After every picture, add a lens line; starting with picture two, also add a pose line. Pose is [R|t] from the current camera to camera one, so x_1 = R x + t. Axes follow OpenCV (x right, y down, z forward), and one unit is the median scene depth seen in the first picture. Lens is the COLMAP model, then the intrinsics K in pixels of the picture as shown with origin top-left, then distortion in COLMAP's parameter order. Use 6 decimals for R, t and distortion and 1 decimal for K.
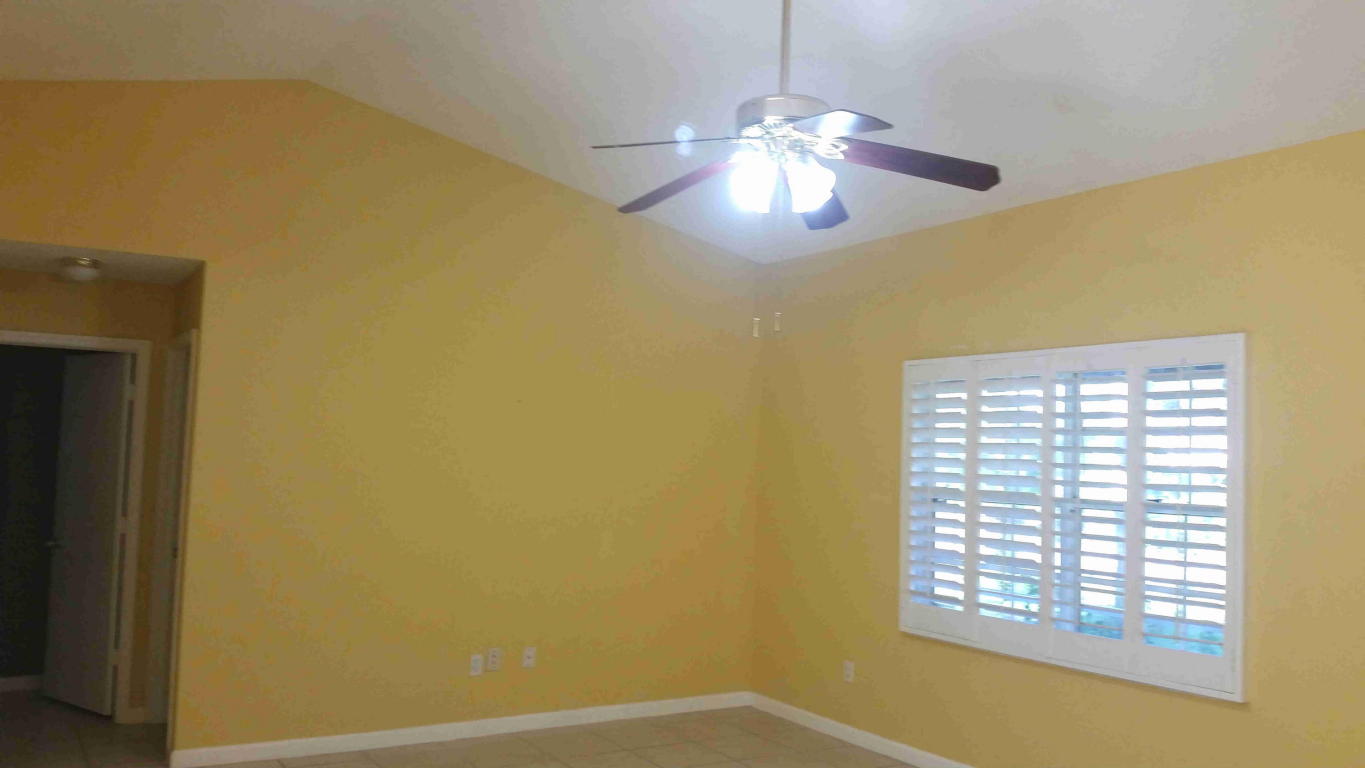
lens RADIAL K [[1118.6, 0, 654.9], [0, 1118.6, 383.9], [0, 0, 1]] dist [0.096307, -0.163415]
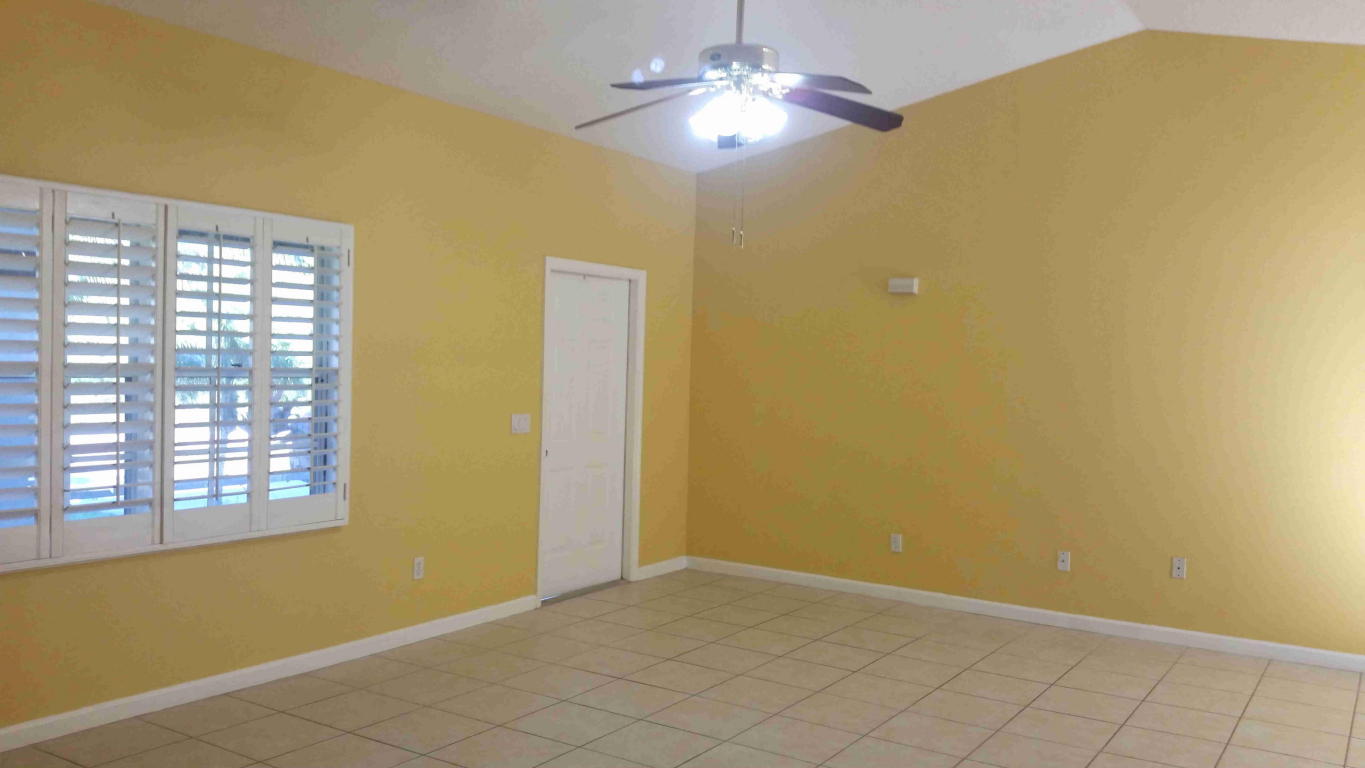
lens RADIAL K [[1118.6, 0, 681.2], [0, 1118.6, 385.6], [0, 0, 1]] dist [0.096307, -0.163415]
pose [[-0.473766, -0.067192, 0.878084, -0.626484], [-0.100620, 0.994686, 0.021825, 0.055399], [-0.874884, -0.078012, -0.478009, 1.082317]]
